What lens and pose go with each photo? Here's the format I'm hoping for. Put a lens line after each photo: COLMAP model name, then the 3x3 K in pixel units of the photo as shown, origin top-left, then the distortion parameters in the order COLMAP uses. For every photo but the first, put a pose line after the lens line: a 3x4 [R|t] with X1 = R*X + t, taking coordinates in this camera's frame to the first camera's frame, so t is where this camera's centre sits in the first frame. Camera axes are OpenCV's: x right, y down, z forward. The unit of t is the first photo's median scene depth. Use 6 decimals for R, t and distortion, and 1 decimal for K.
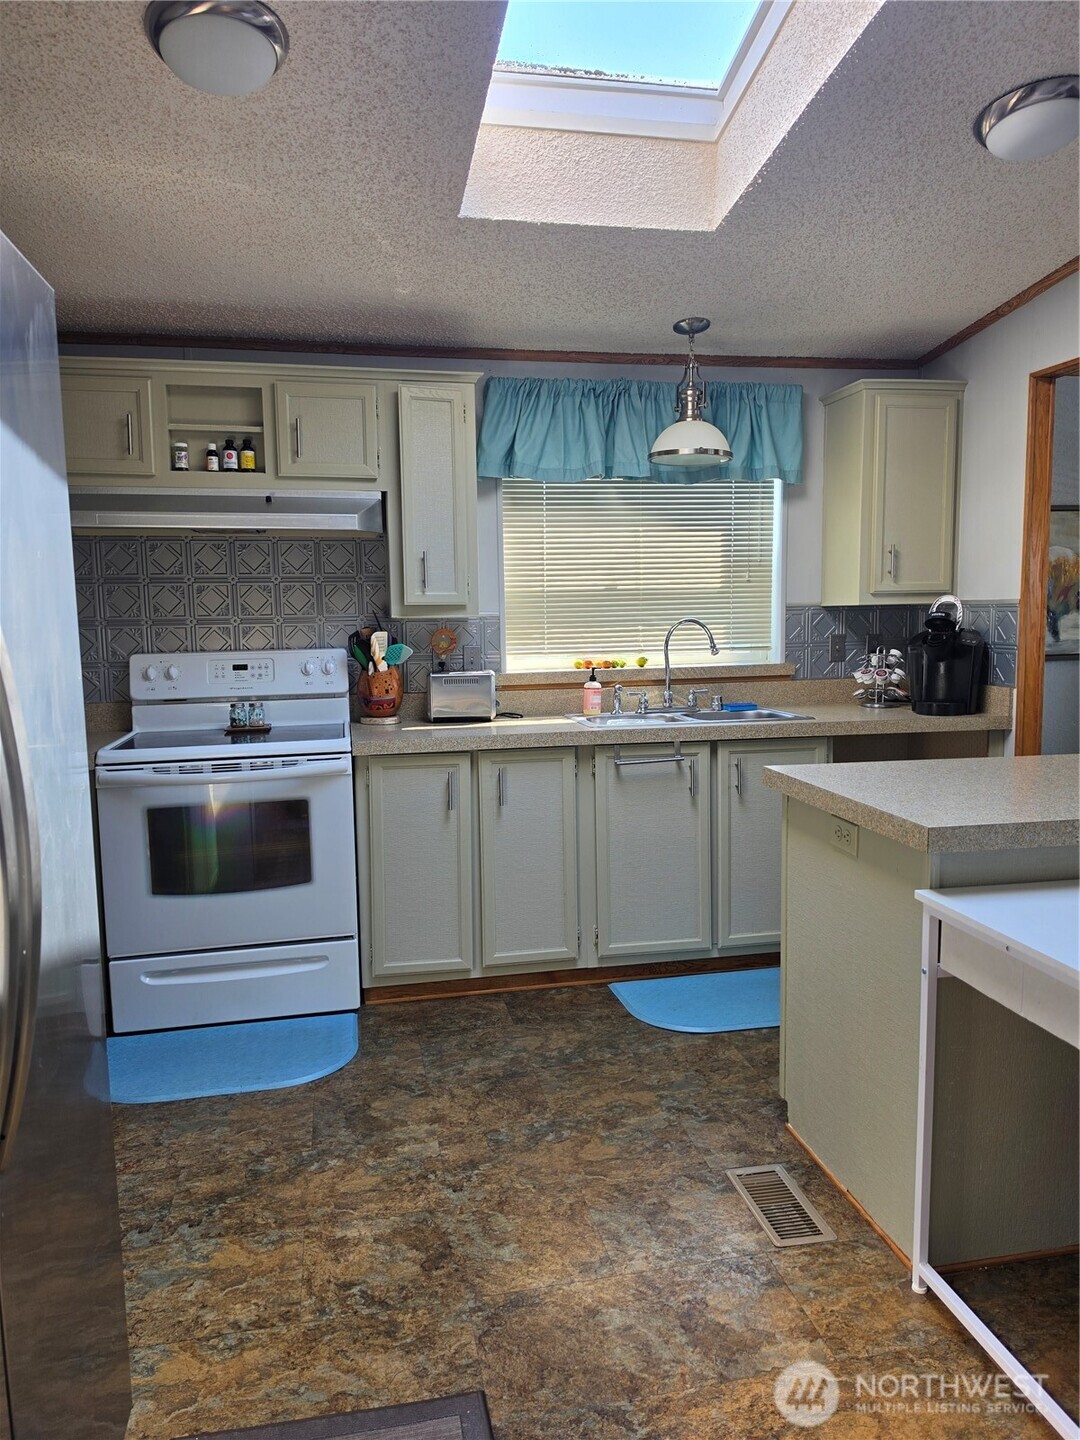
lens RADIAL K [[996.7, 0, 539.1], [0, 996.7, 715.9], [0, 0, 1]] dist [0.055692, -0.072319]
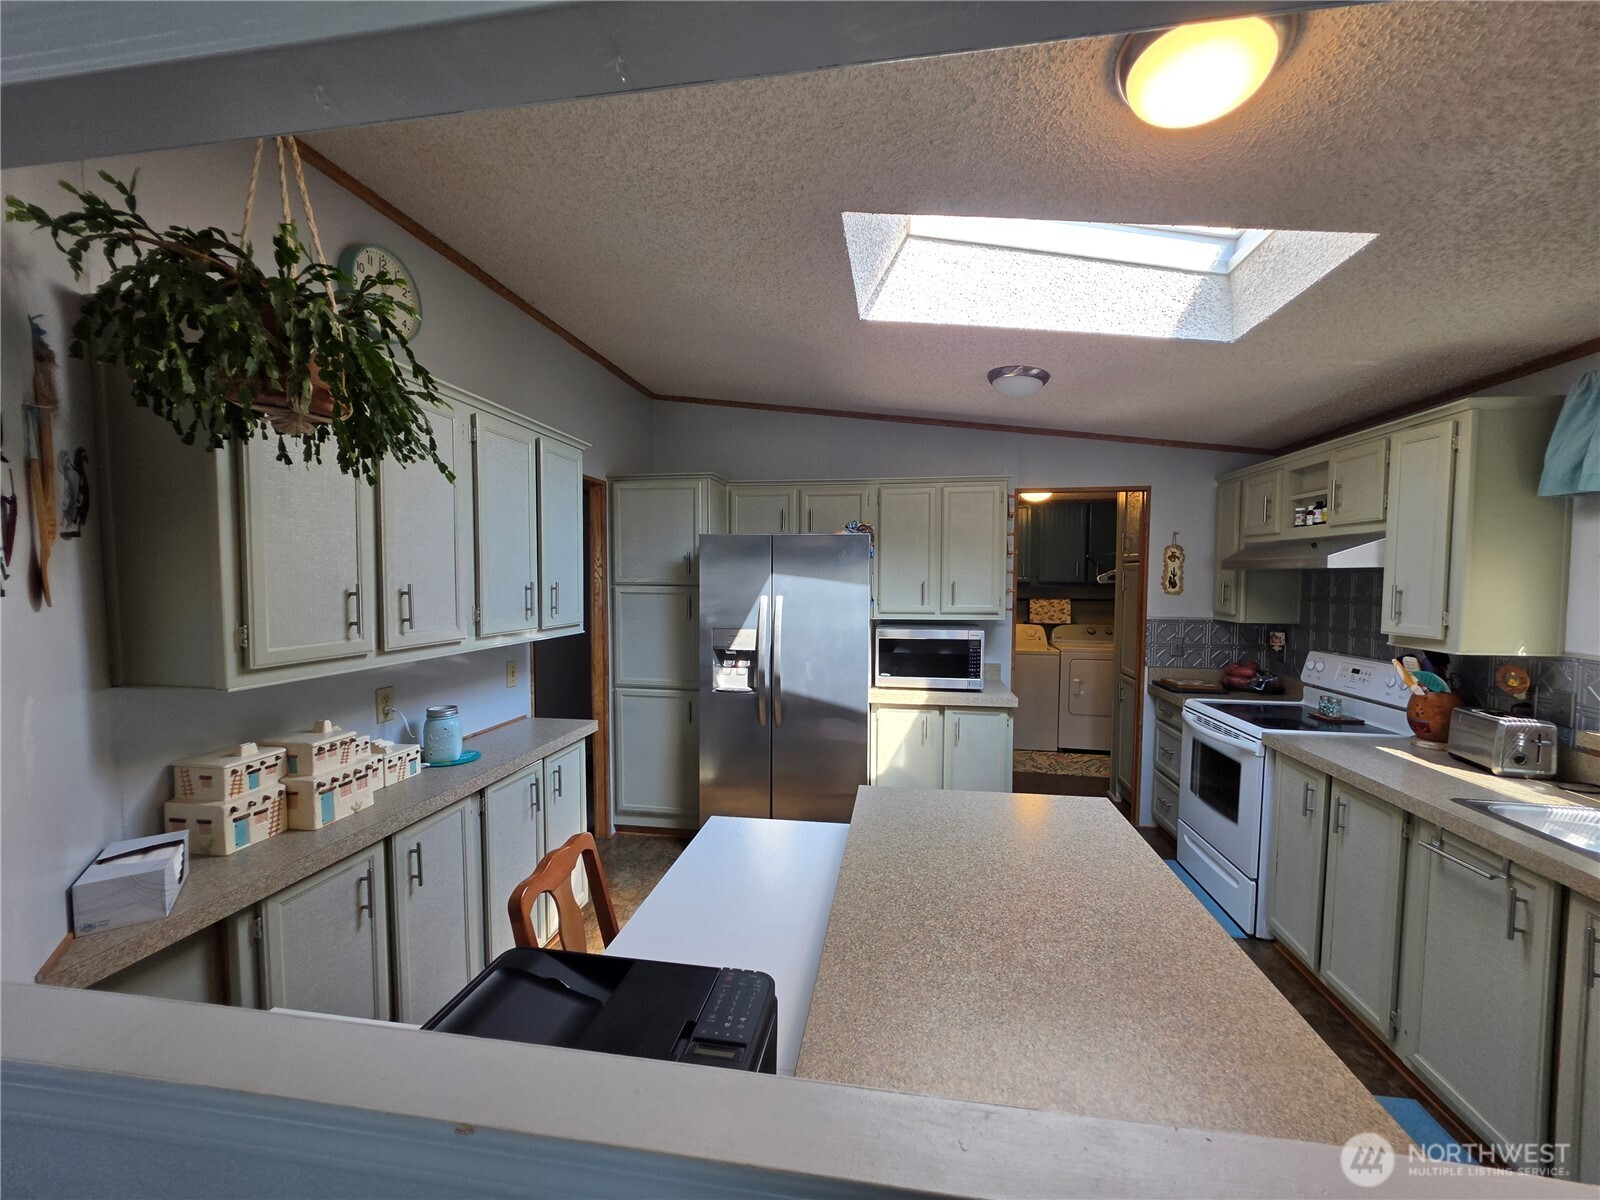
lens RADIAL K [[640.8, 0, 797.7], [0, 640.8, 610.6], [0, 0, 1]] dist [-0.005763, 0.002224]
pose [[-0.358960, 0.062129, -0.931283, 0.767395], [-0.097735, 0.989795, 0.103704, -0.152365], [0.928222, 0.128245, -0.349225, 0.677675]]
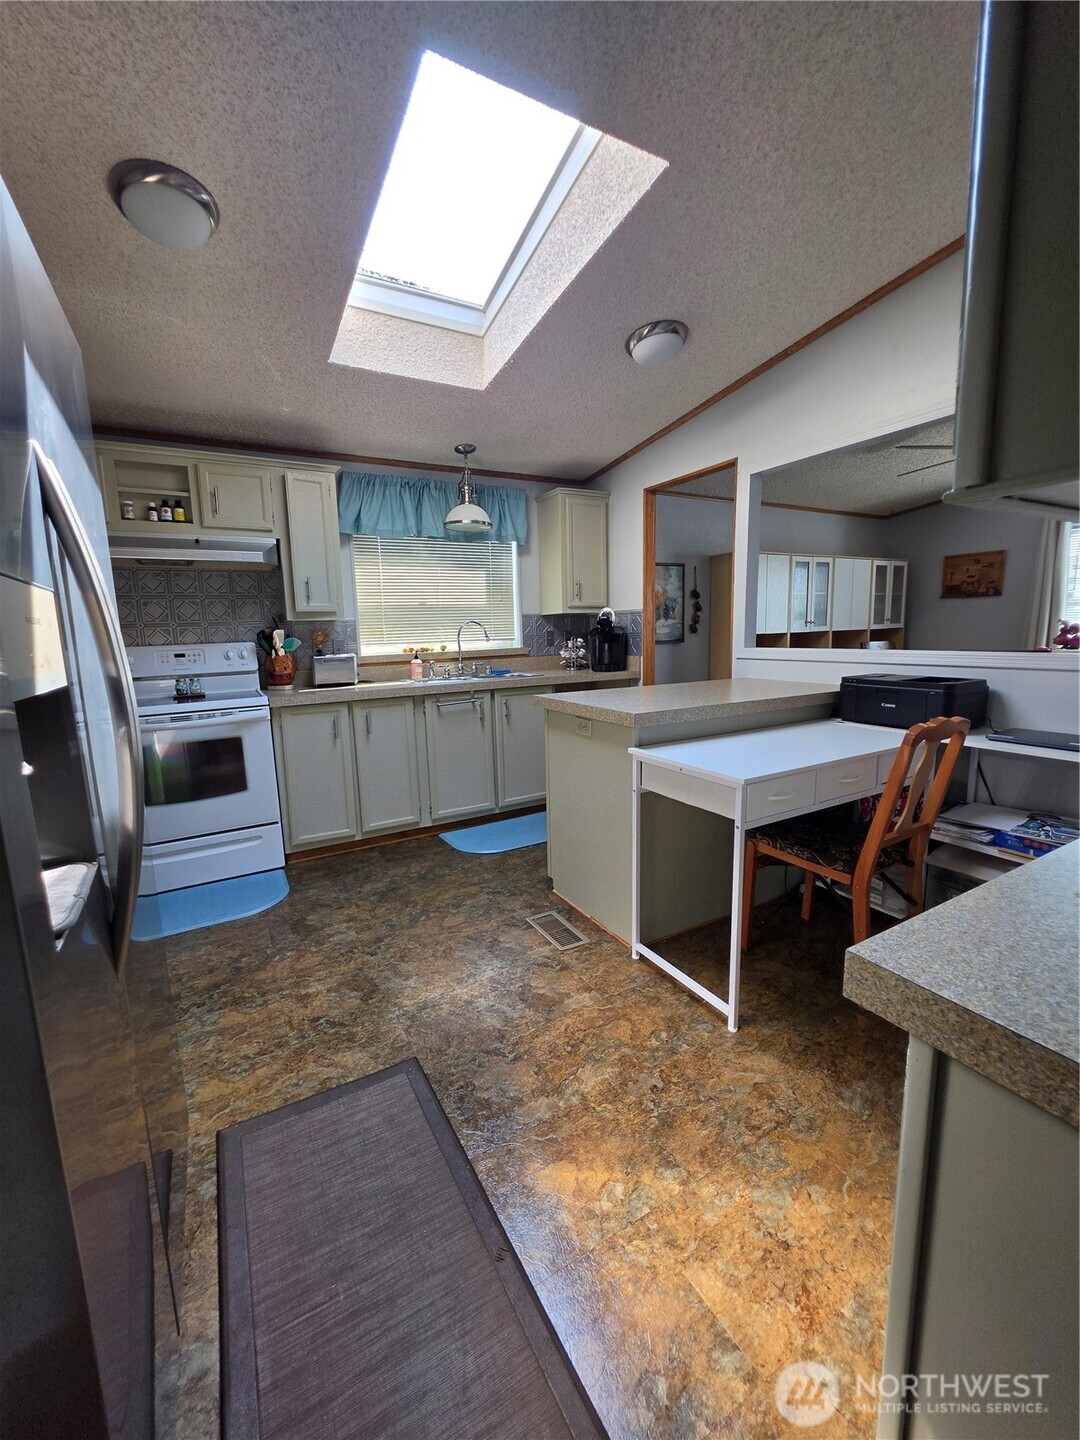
lens RADIAL K [[576.7, 0, 532.4], [0, 576.7, 717.3], [0, 0, 1]] dist [-0.005763, 0.002224]
pose [[0.952676, -0.057043, 0.298587, -0.063664], [0.045954, 0.997973, 0.044035, 0.033459], [-0.300494, -0.028229, 0.953366, 0.016419]]
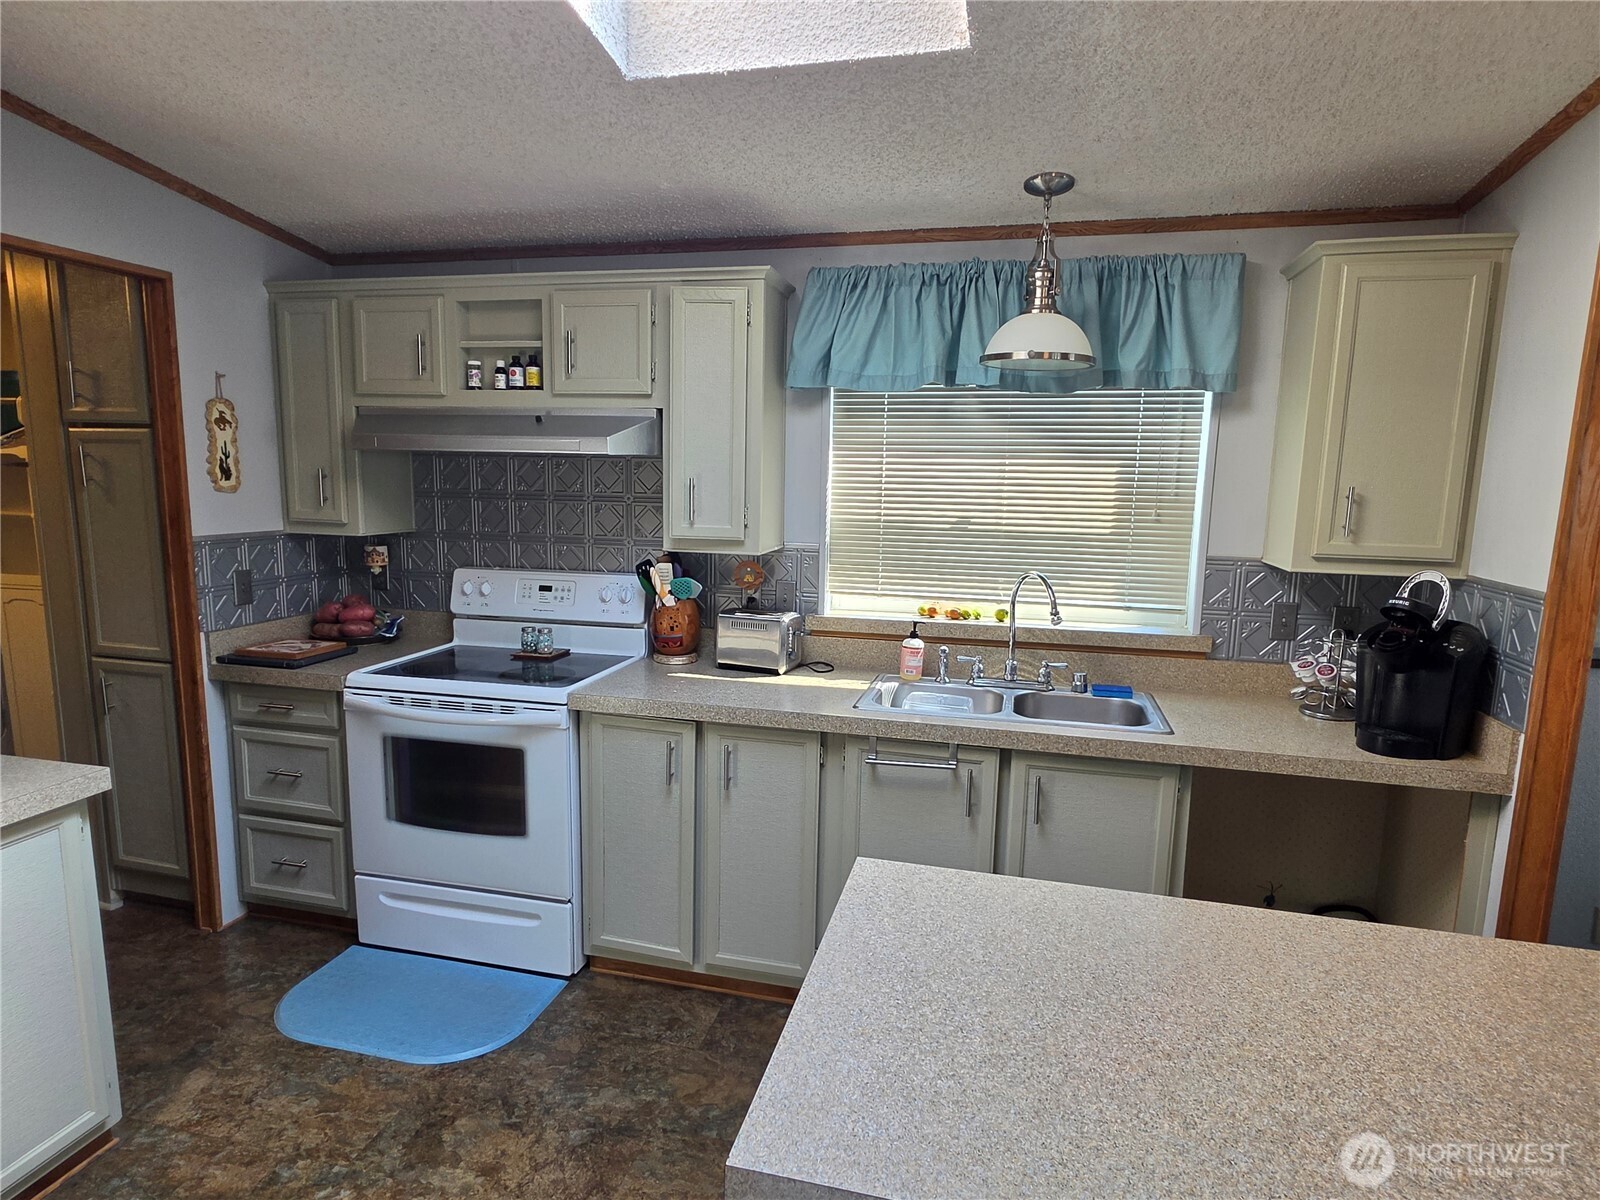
lens RADIAL K [[918.1, 0, 791.0], [0, 918.1, 614.3], [0, 0, 1]] dist [-0.007519, 0.005385]
pose [[0.901471, 0.099306, -0.421293, 0.321637], [-0.078361, 0.994685, 0.066789, -0.111581], [0.425687, -0.027195, 0.904462, 0.323764]]
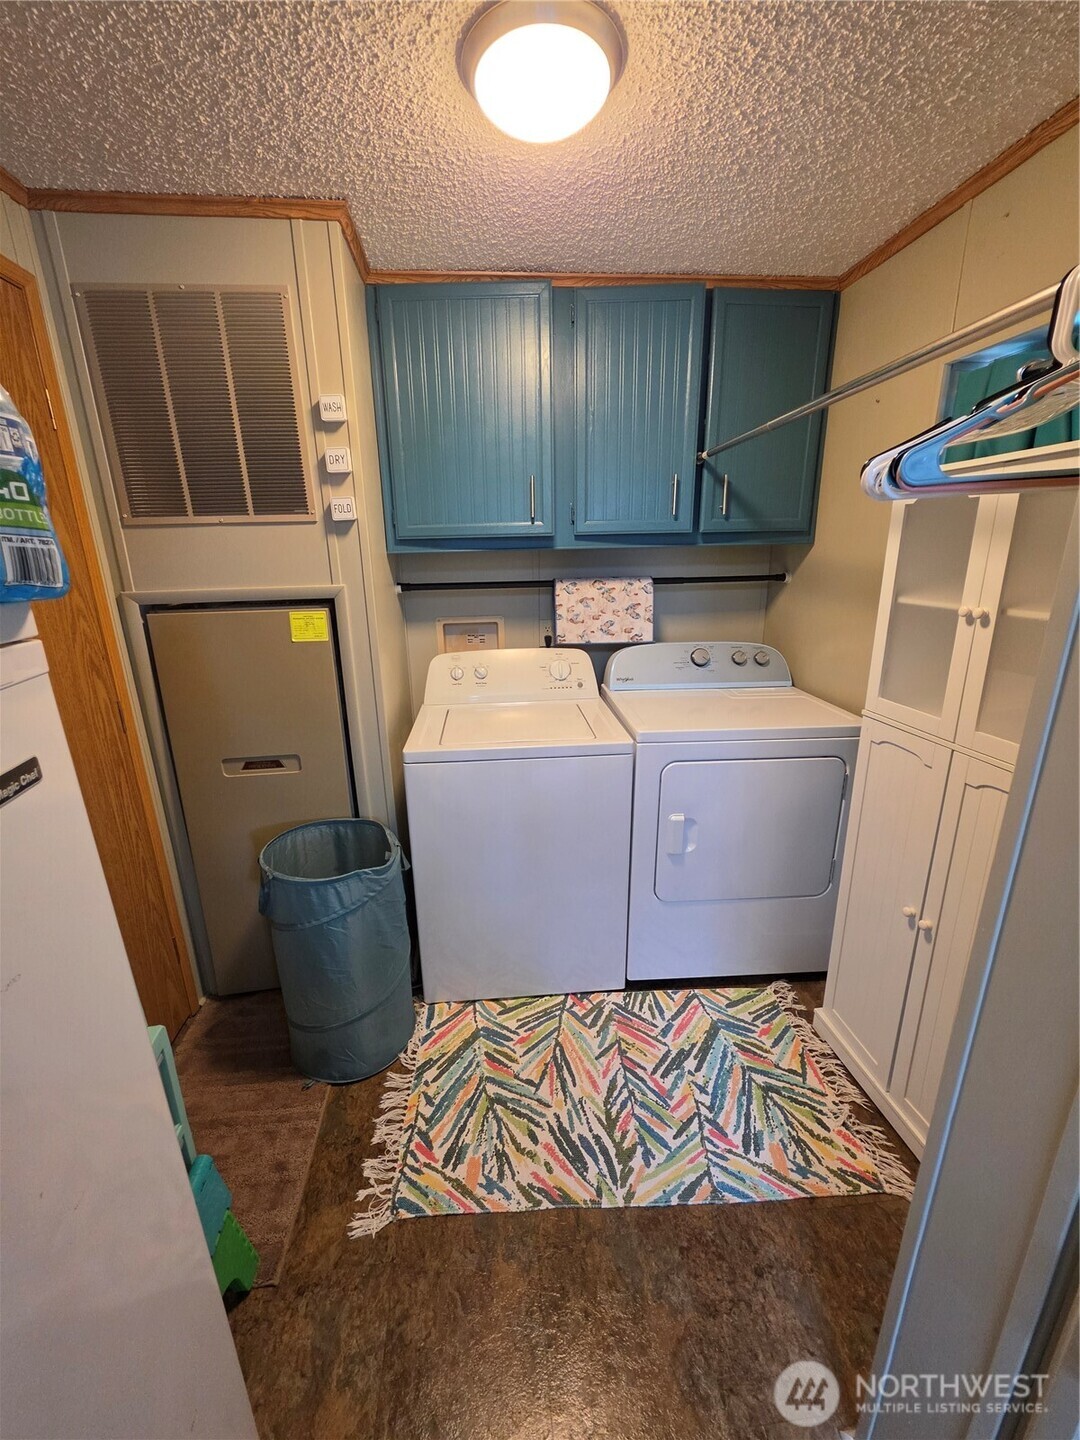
lens RADIAL K [[576.7, 0, 527.4], [0, 576.7, 717.9], [0, 0, 1]] dist [-0.005763, 0.002224]
pose [[-0.114443, 0.291675, -0.949647, -0.554886], [-0.083679, 0.949700, 0.301775, -0.106301], [0.989899, 0.114001, -0.084280, 0.691482]]
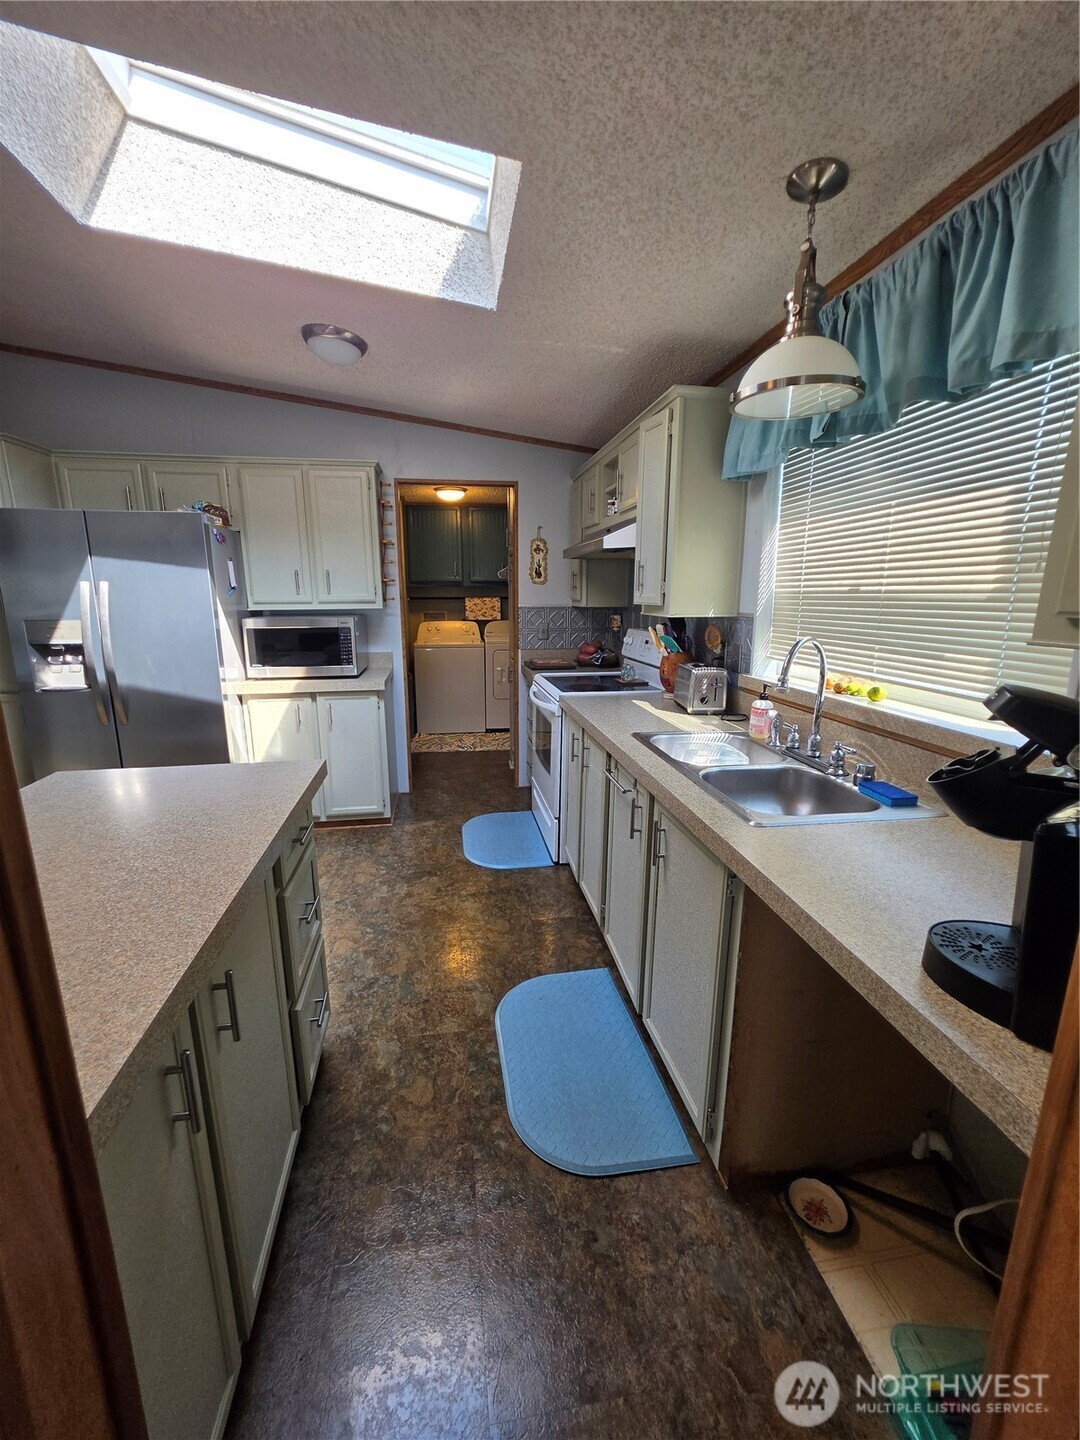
lens RADIAL K [[576.7, 0, 530.3], [0, 576.7, 716.9], [0, 0, 1]] dist [-0.005763, 0.002224]
pose [[-0.044610, 0.224795, -0.973384, 0.644596], [-0.105019, 0.967900, 0.228341, -0.131748], [0.993469, 0.112410, -0.019570, 0.936599]]
